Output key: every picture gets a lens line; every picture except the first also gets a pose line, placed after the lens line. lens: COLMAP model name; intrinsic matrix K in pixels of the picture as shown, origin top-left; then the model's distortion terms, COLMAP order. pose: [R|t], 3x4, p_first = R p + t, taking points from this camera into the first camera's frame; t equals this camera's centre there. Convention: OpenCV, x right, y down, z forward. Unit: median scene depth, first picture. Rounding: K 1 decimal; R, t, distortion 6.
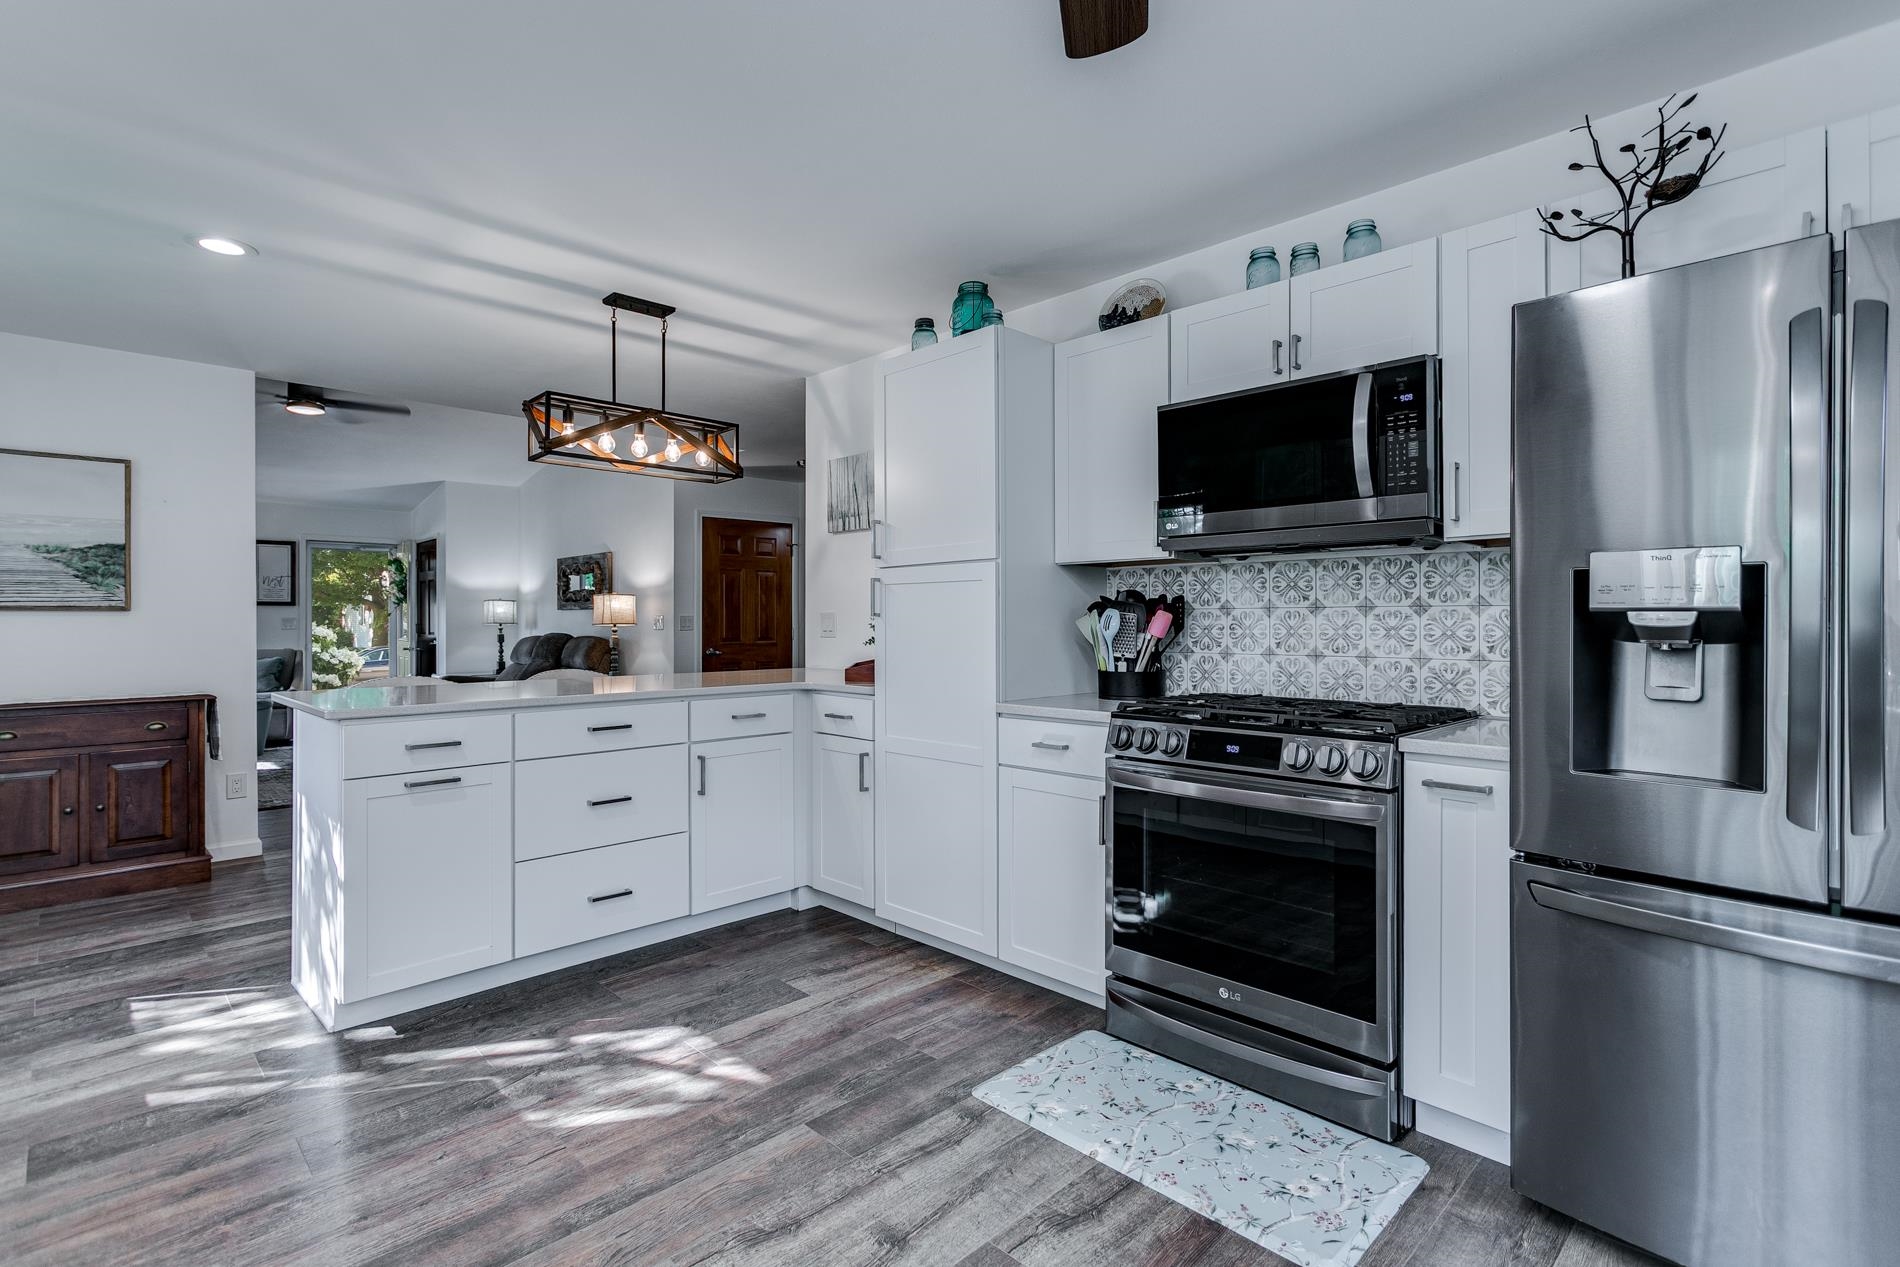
lens RADIAL K [[900.6, 0, 952.6], [0, 900.6, 615.6], [0, 0, 1]] dist [0.002262, 0.000346]
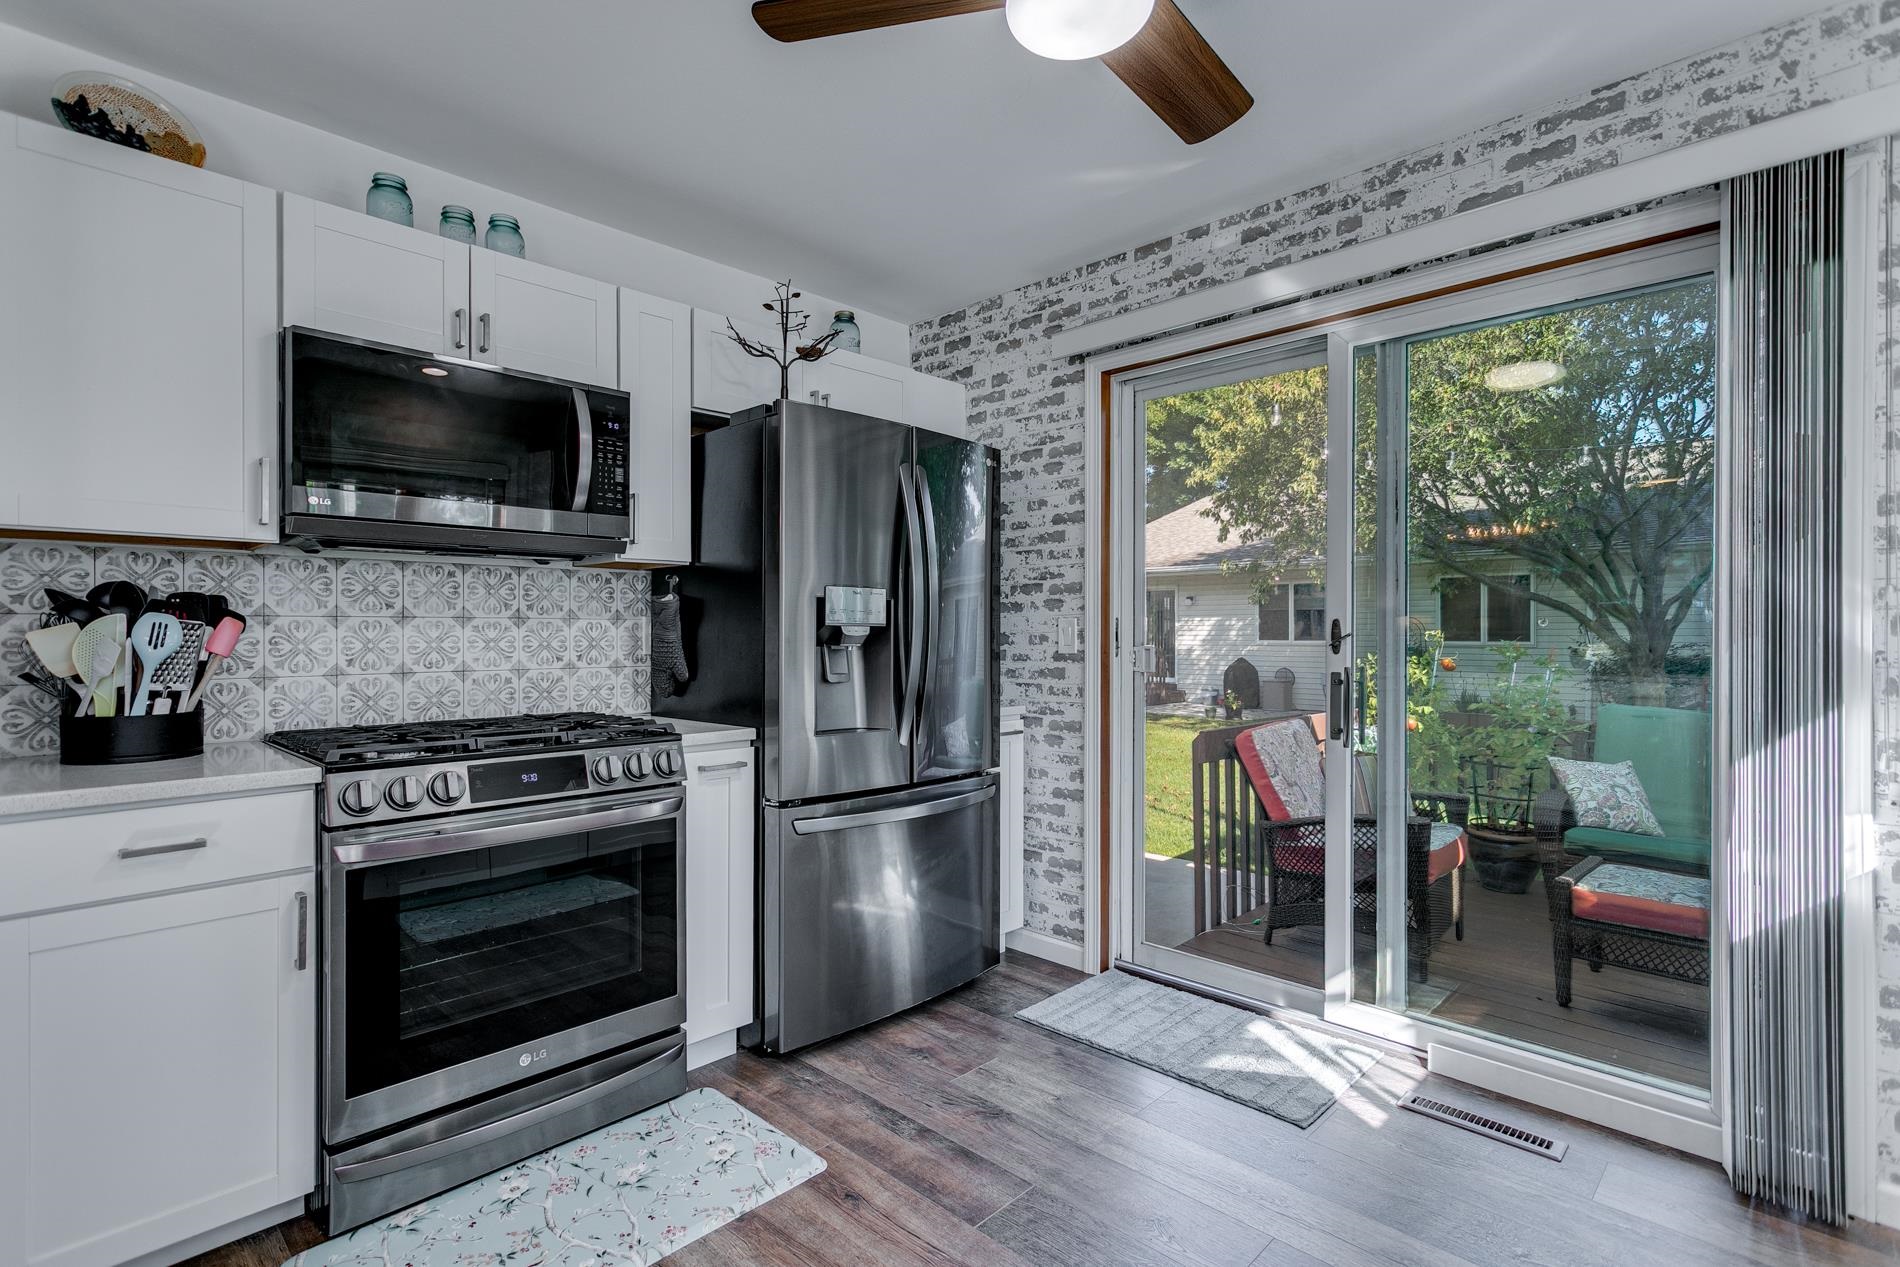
lens RADIAL K [[905.3, 0, 940.9], [0, 905.3, 631.9], [0, 0, 1]] dist [0.009445, -0.000511]
pose [[-0.014670, 0.000965, 0.999892, -0.495213], [-0.004916, 0.999987, -0.001037, 0.003763], [-0.999880, -0.004931, -0.014665, 0.521956]]
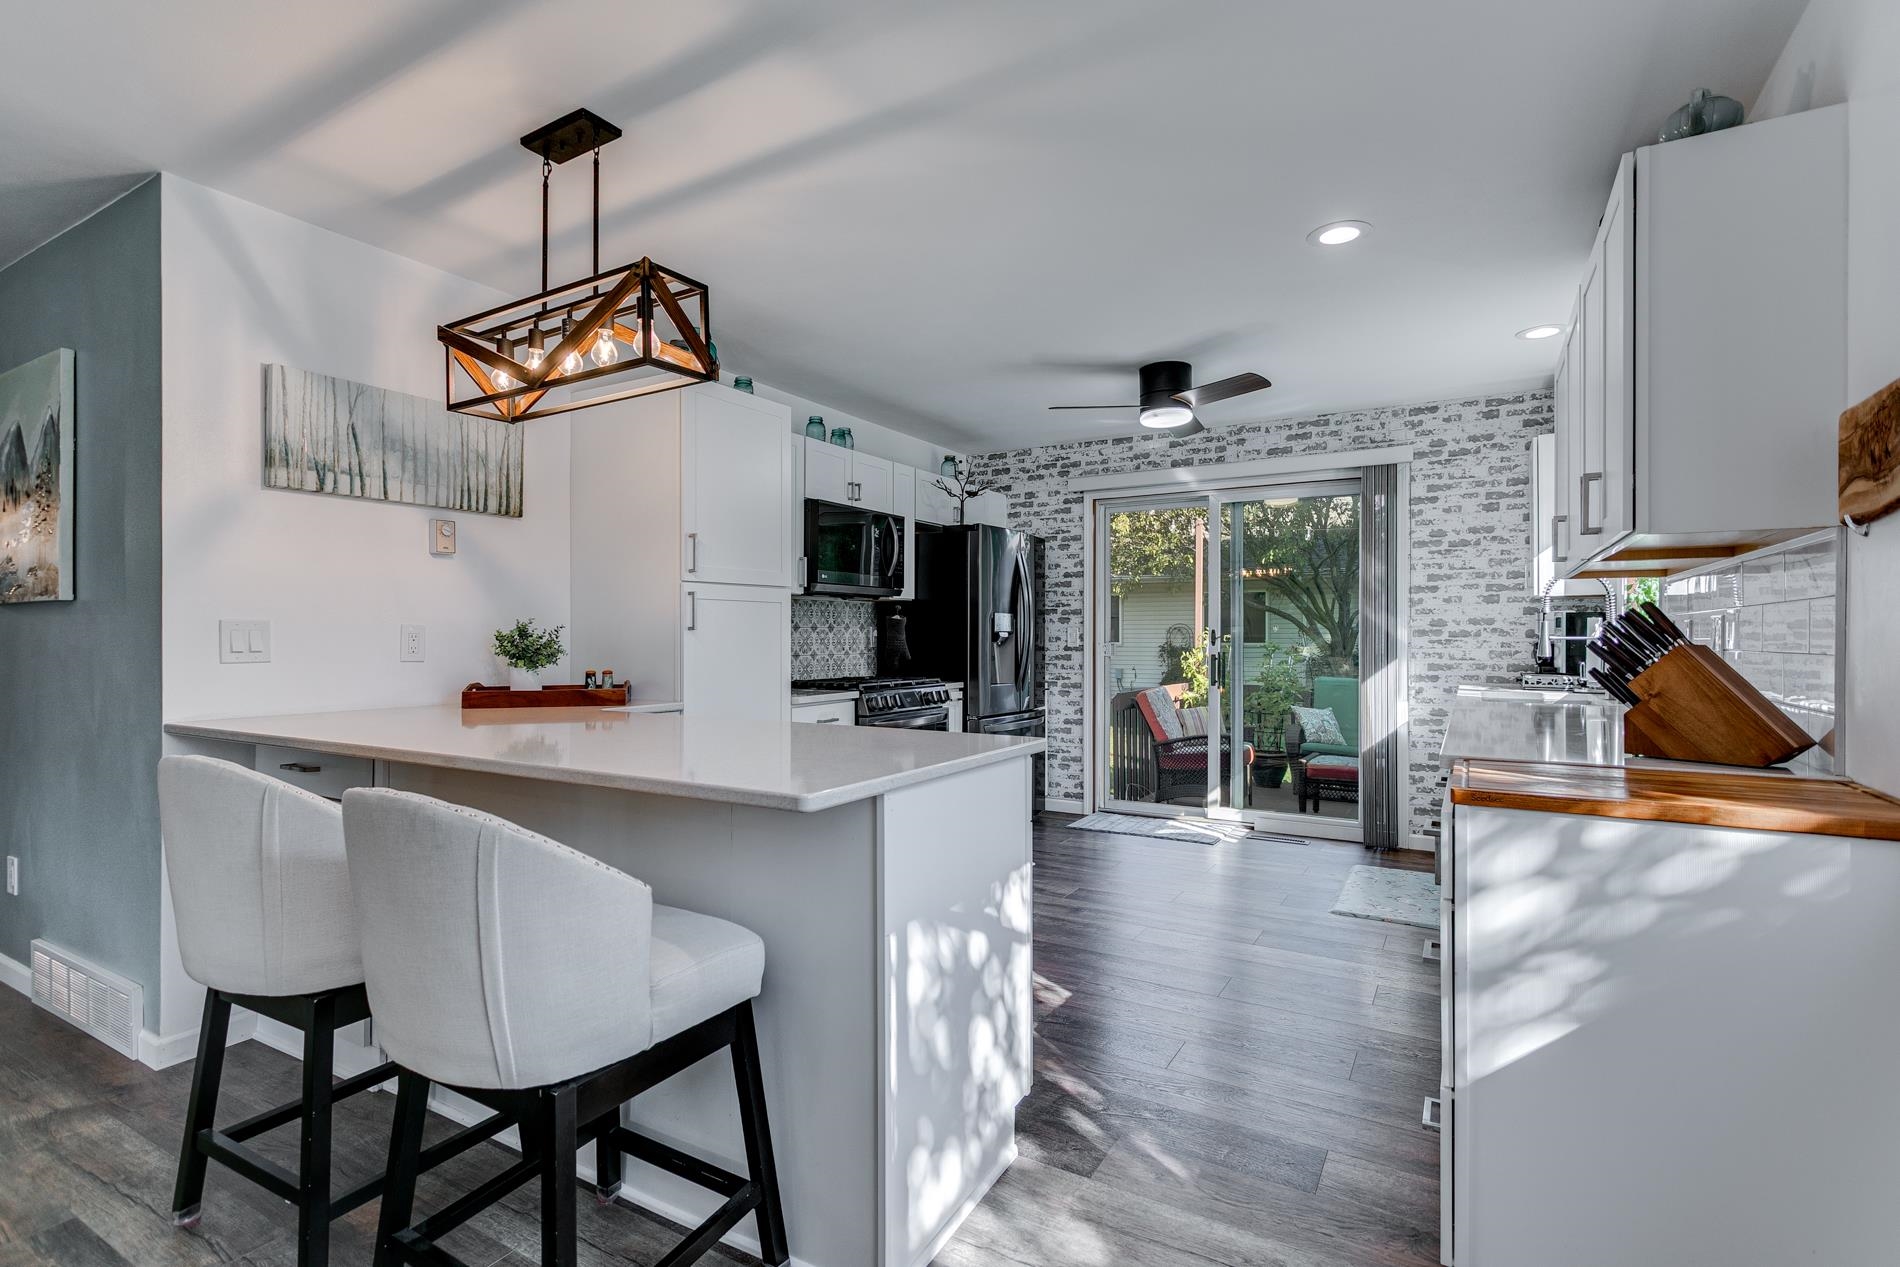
lens RADIAL K [[888.1, 0, 950.0], [0, 888.1, 633.5], [0, 0, 1]] dist [0.000948, 0.001111]
pose [[-0.255184, 0.001589, 0.966891, -1.363824], [-0.006503, 0.999973, -0.003360, 0.006661], [-0.966871, -0.007145, -0.255167, 1.202263]]
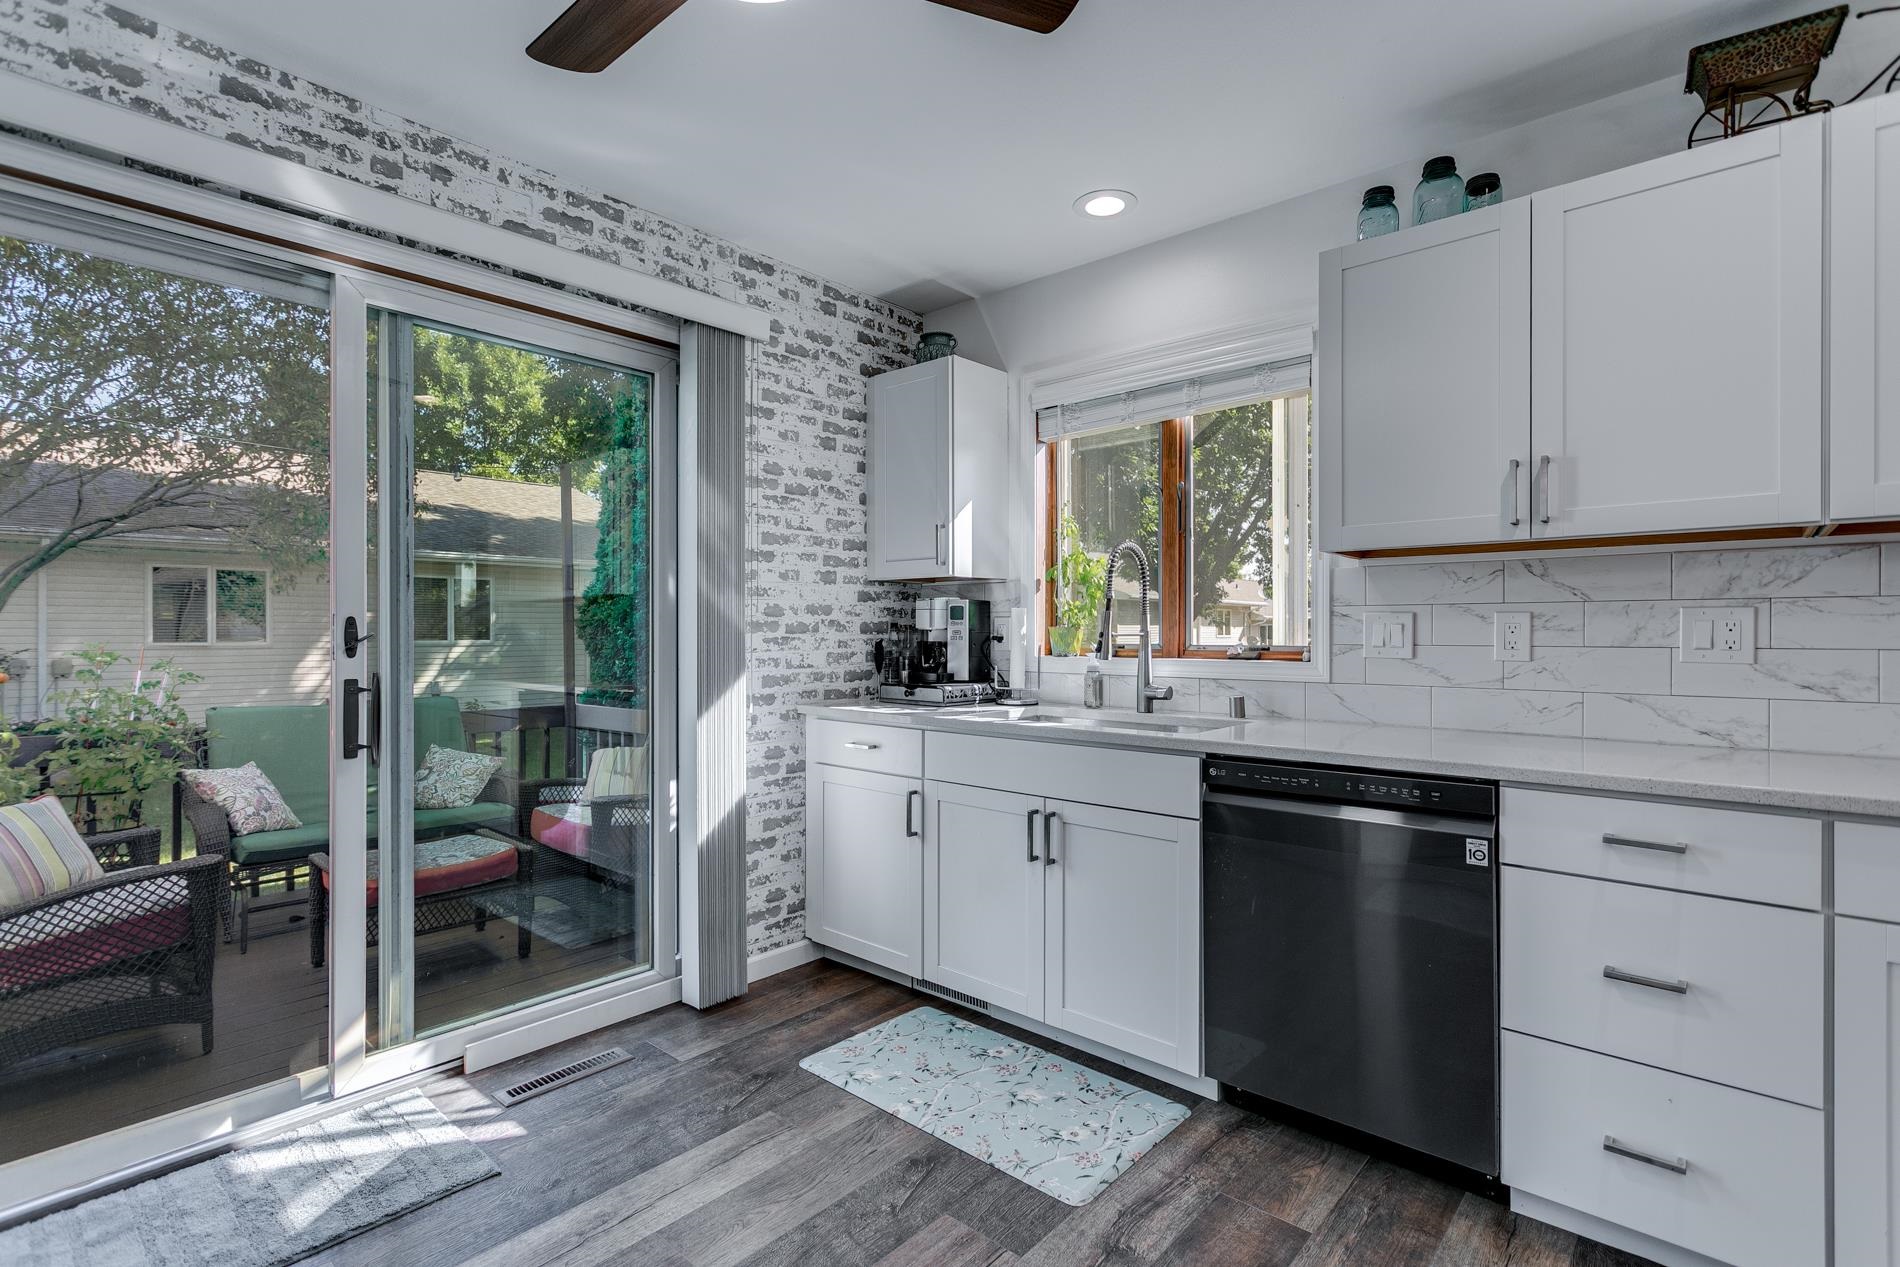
lens RADIAL K [[888.1, 0, 950.0], [0, 888.1, 633.5], [0, 0, 1]] dist [0.000948, 0.001111]
pose [[-0.998324, 0.001488, -0.057845, -0.015319], [0.001683, 0.999993, -0.003312, 0.005846], [0.057840, -0.003404, -0.998320, 0.930268]]
